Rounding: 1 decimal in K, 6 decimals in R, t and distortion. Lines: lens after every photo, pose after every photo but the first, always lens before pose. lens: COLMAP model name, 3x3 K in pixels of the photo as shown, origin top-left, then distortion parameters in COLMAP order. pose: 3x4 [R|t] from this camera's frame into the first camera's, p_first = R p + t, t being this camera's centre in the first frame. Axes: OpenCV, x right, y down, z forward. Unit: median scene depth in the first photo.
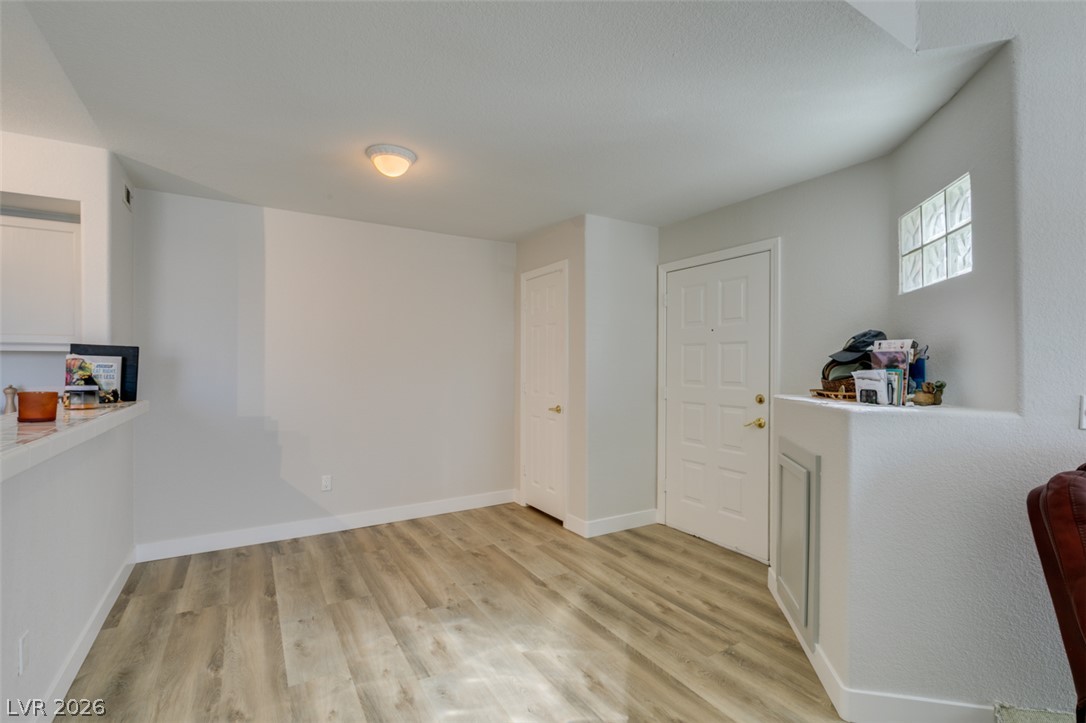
lens RADIAL K [[488.7, 0, 539.2], [0, 488.7, 365.1], [0, 0, 1]] dist [0.000365, -0.000231]
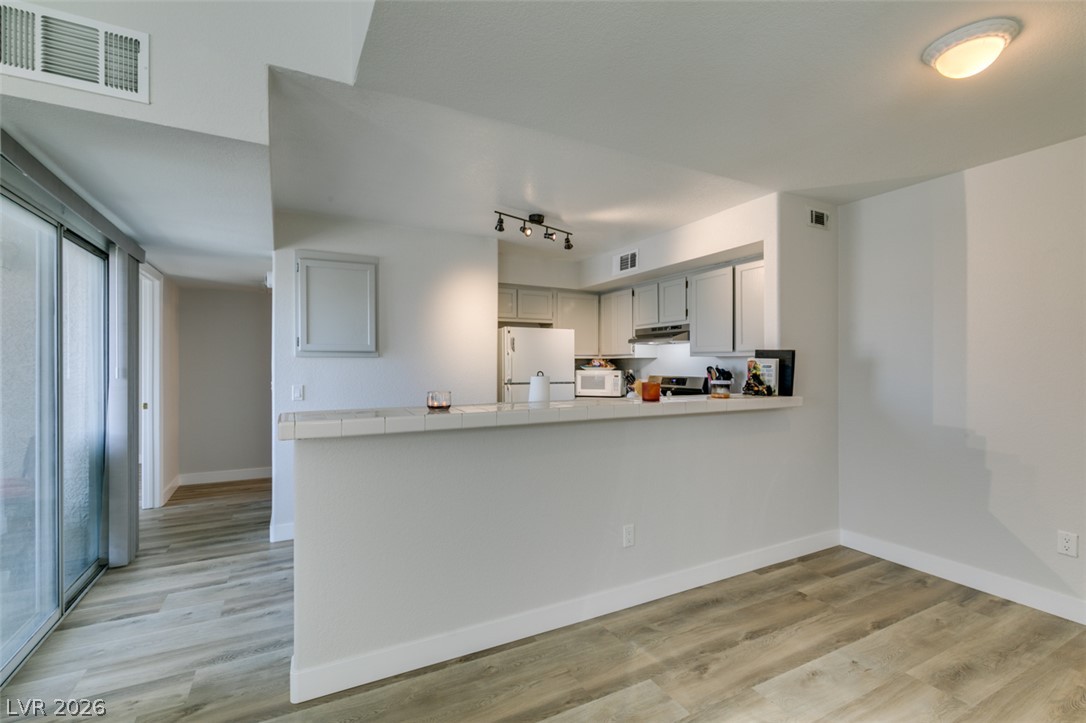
lens RADIAL K [[488.7, 0, 543.6], [0, 488.7, 364.8], [0, 0, 1]] dist [0.000365, -0.000231]
pose [[-0.054204, -0.002699, -0.998526, 0.392637], [0.001102, 0.999996, -0.002763, 0.000382], [0.998529, -0.001250, -0.054201, 0.485108]]
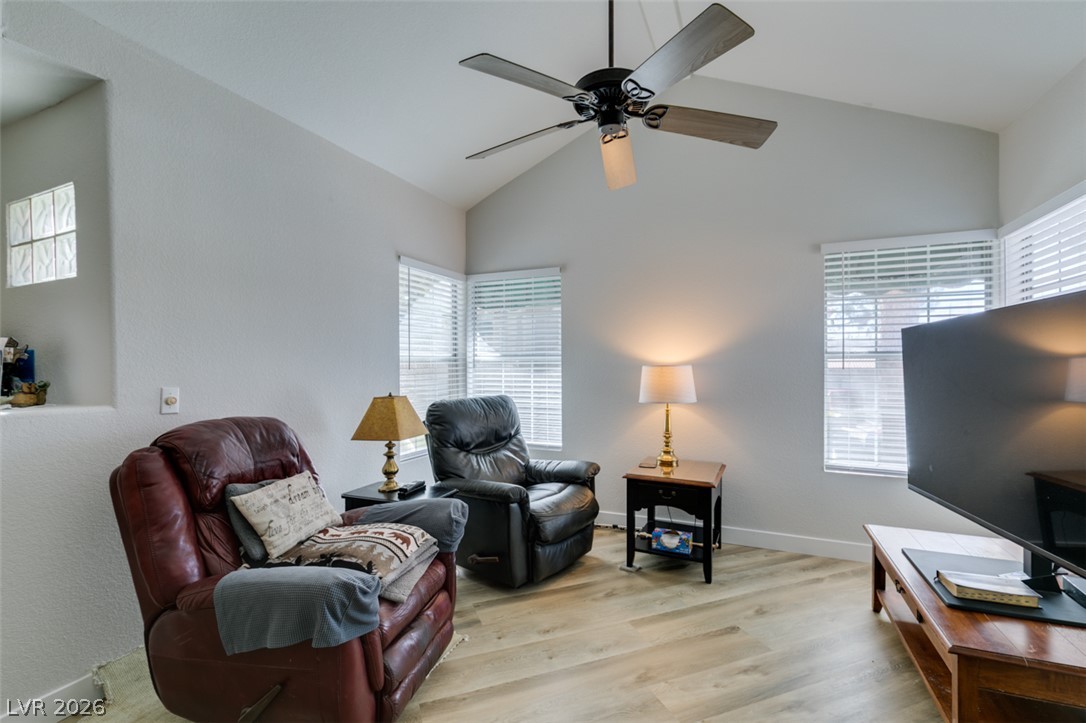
lens RADIAL K [[488.7, 0, 540.9], [0, 488.7, 361.7], [0, 0, 1]] dist [0.000365, -0.000231]
pose [[0.171648, -0.000755, 0.985158, 0.008141], [0.003809, 0.999993, 0.000103, -0.002155], [-0.985151, 0.003734, 0.171649, -0.131862]]
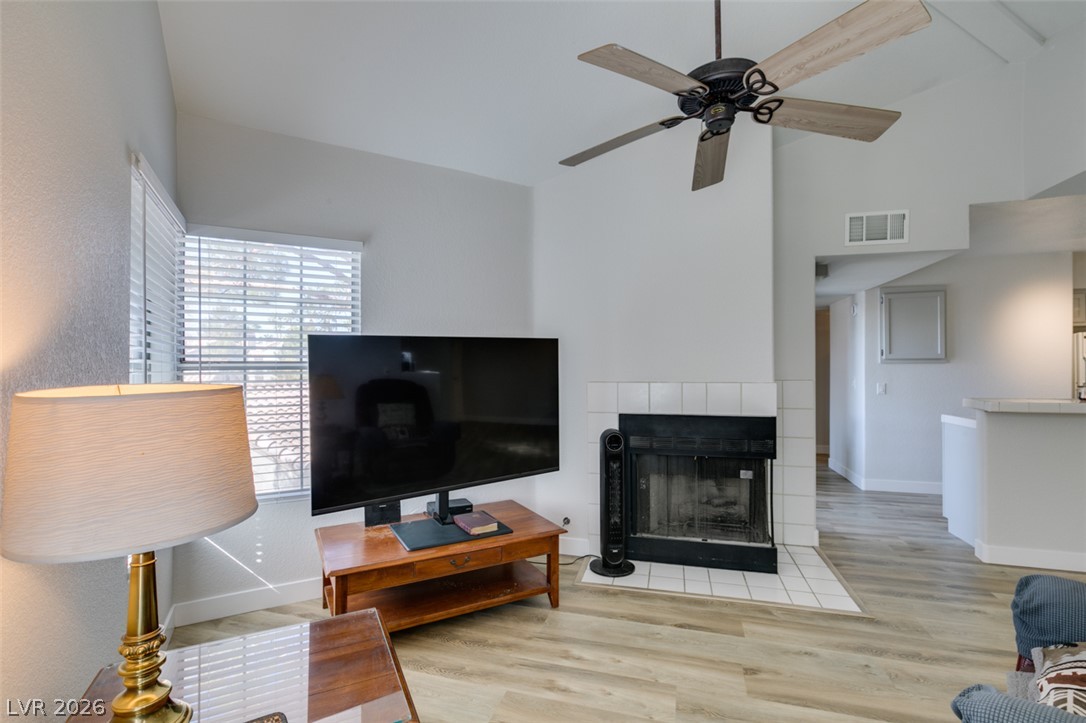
lens RADIAL K [[488.7, 0, 524.0], [0, 488.7, 368.3], [0, 0, 1]] dist [0.000365, -0.000231]
pose [[-0.747489, 0.000760, -0.664273, 1.436665], [0.003038, 0.999993, -0.002274, -0.006656], [0.664267, -0.003718, -0.747486, 0.226077]]
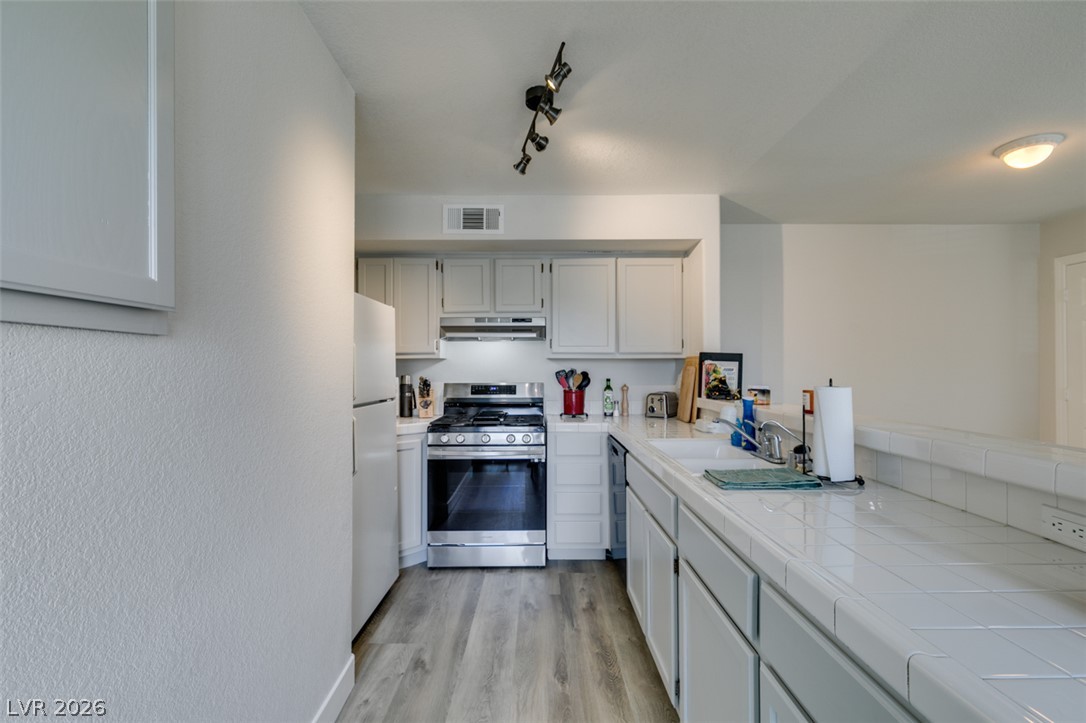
lens RADIAL K [[488.7, 0, 542.7], [0, 488.7, 365.5], [0, 0, 1]] dist [0.000365, -0.000231]
pose [[0.865580, -0.007636, -0.500713, -0.664851], [0.005035, 0.999966, -0.006547, -0.002583], [0.500746, 0.003146, 0.865589, -0.300249]]
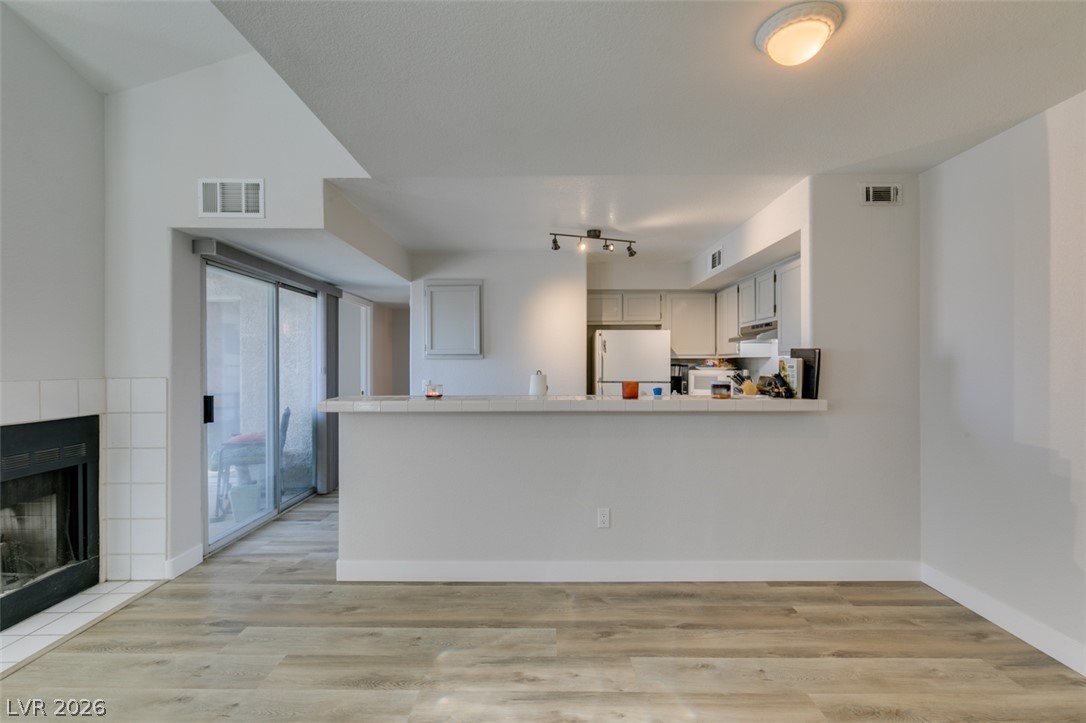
lens RADIAL K [[488.7, 0, 545.3], [0, 488.7, 364.8], [0, 0, 1]] dist [0.000365, -0.000231]
pose [[-0.520362, -0.001521, -0.853944, 0.409433], [0.000512, 0.999998, -0.002093, -0.000415], [0.853945, -0.001526, -0.520360, 1.087118]]
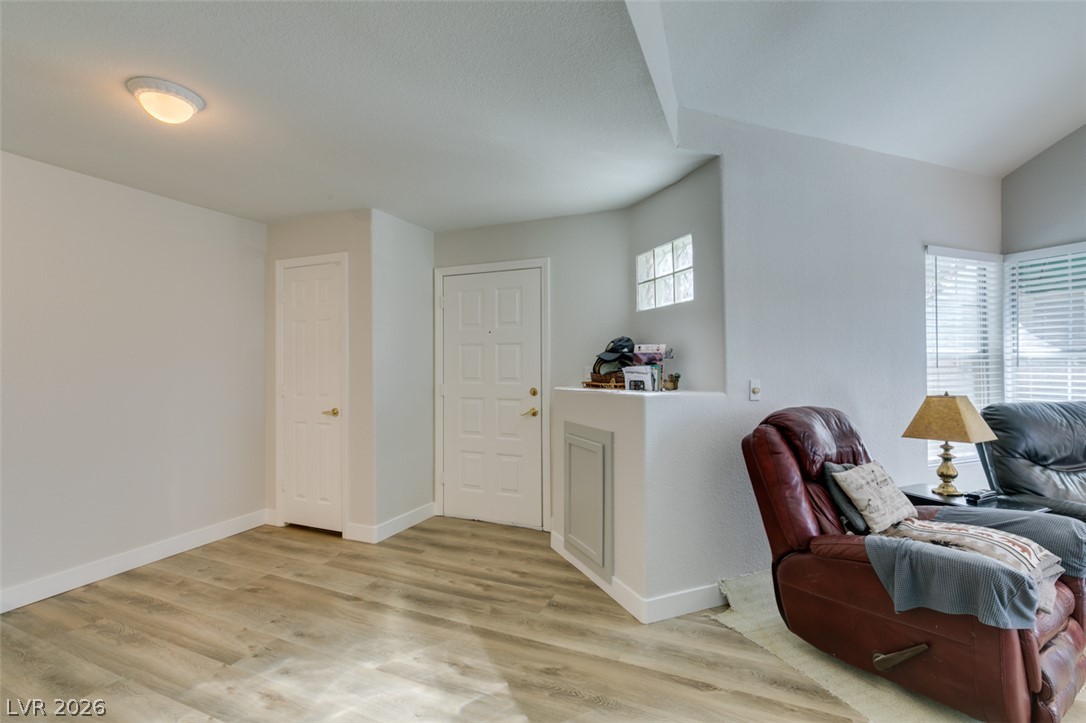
lens RADIAL K [[488.7, 0, 531.5], [0, 488.7, 359.7], [0, 0, 1]] dist [0.000365, -0.000231]
pose [[0.818798, -0.002181, 0.574077, -0.287194], [0.007037, 0.999956, -0.006238, -0.001380], [-0.574038, 0.009147, 0.818777, 0.041035]]
